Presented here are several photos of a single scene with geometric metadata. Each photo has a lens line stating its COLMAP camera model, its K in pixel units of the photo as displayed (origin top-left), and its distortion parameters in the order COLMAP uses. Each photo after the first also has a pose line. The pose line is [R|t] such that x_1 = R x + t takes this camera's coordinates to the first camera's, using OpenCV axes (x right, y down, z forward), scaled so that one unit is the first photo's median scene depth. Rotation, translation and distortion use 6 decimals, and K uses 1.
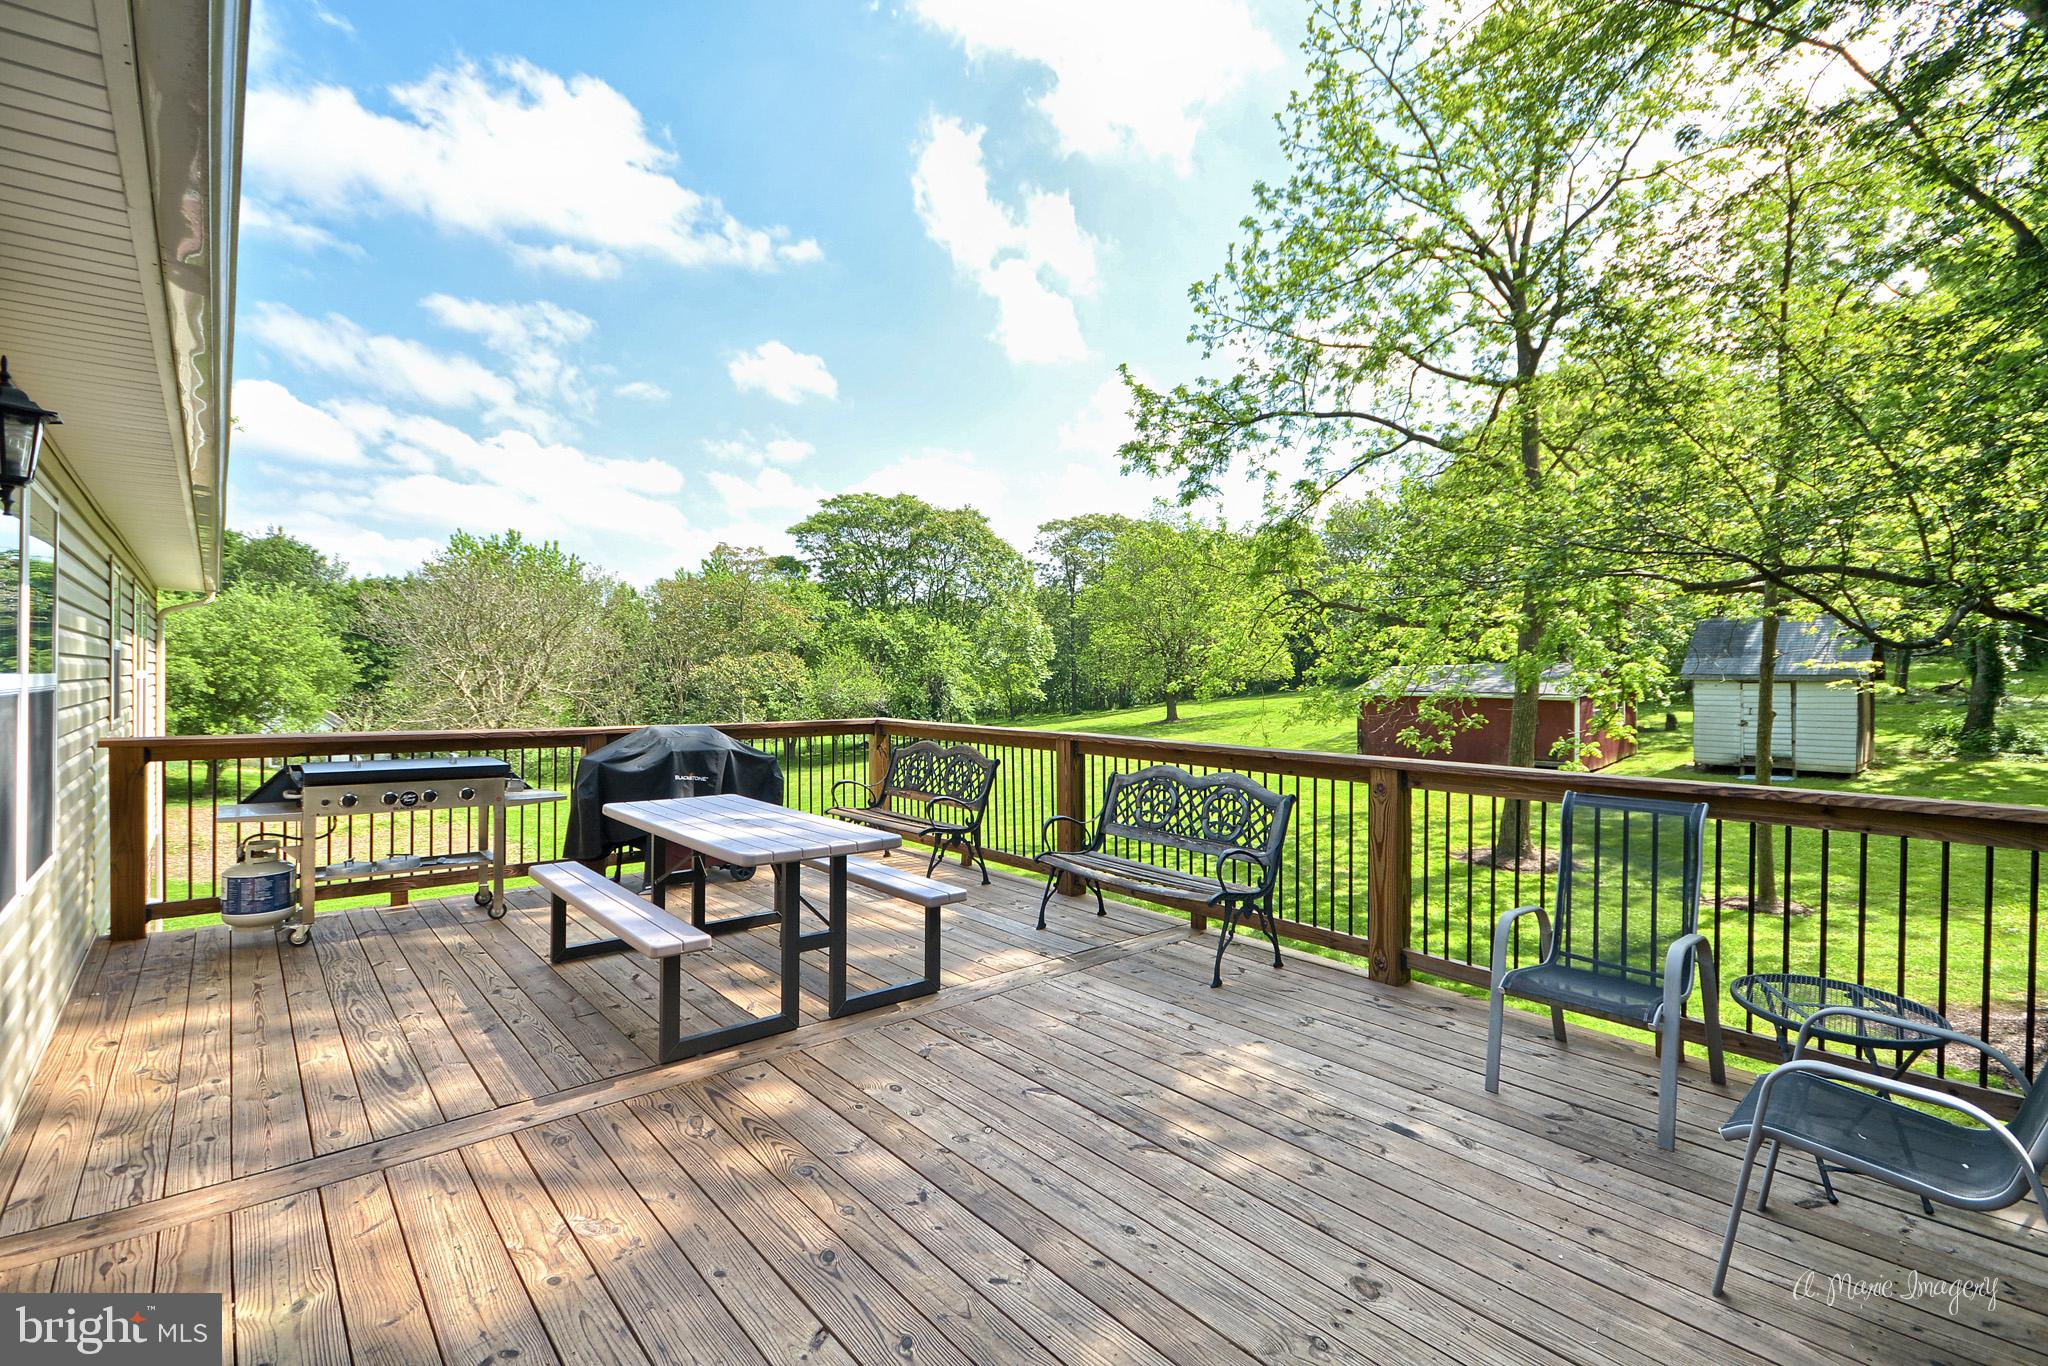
lens RADIAL K [[941.9, 0, 1024.0], [0, 941.9, 683.0], [0, 0, 1]] dist [0.002282, 0.000266]
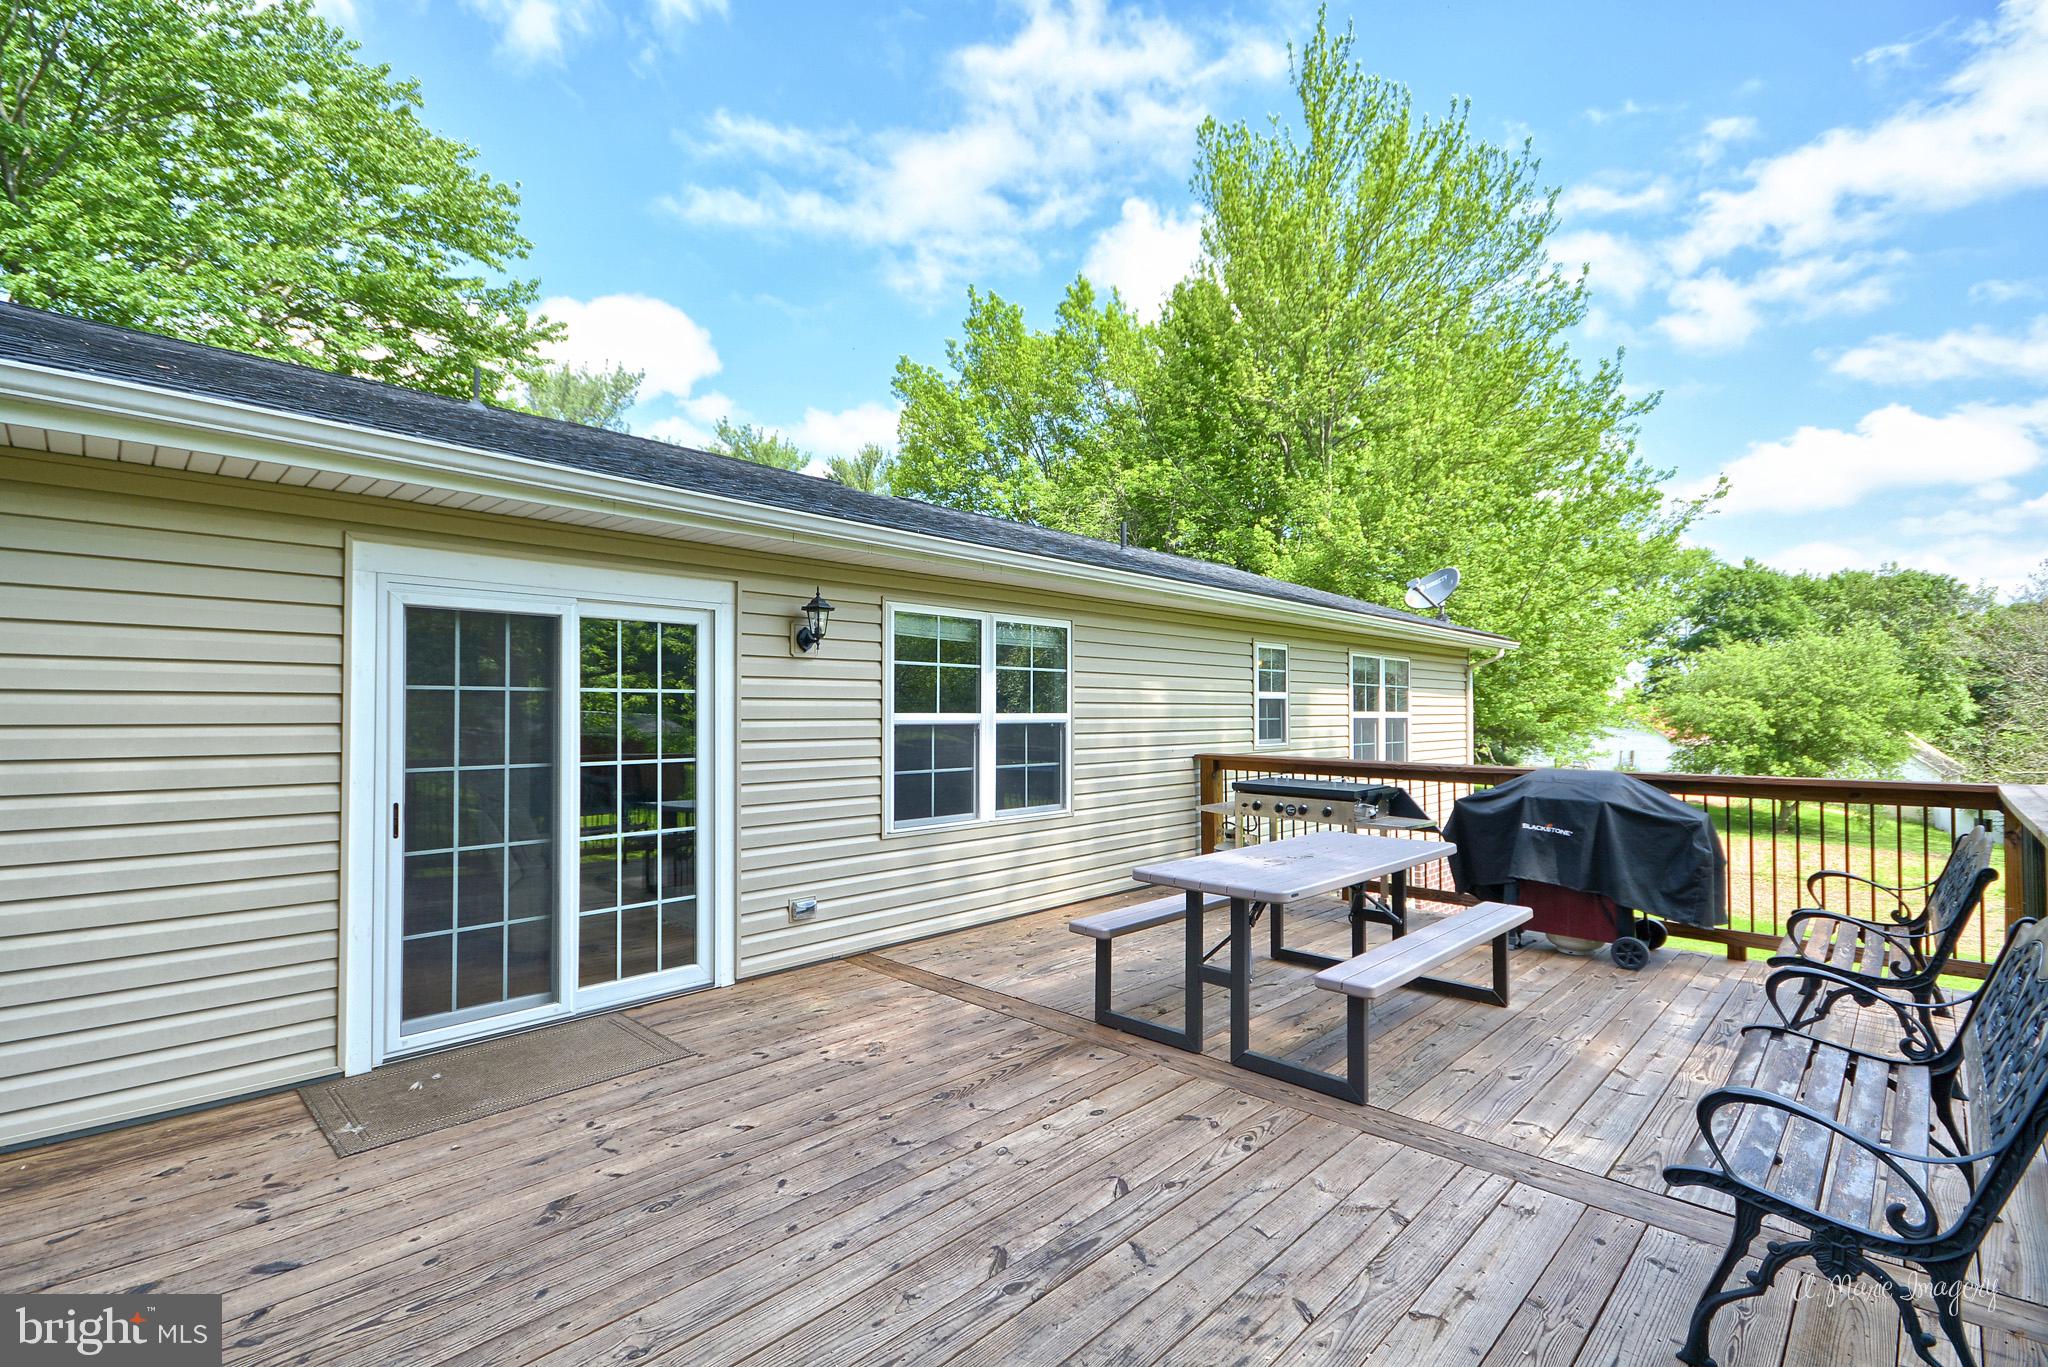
lens RADIAL K [[900.1, 0, 1024.0], [0, 900.1, 683.5], [0, 0, 1]] dist [0.001351, -0.000053]
pose [[0.079343, -0.041785, -0.995971, 0.082708], [-0.004280, 0.999098, -0.042258, 0.000626], [0.996838, 0.007616, 0.079092, 0.081756]]
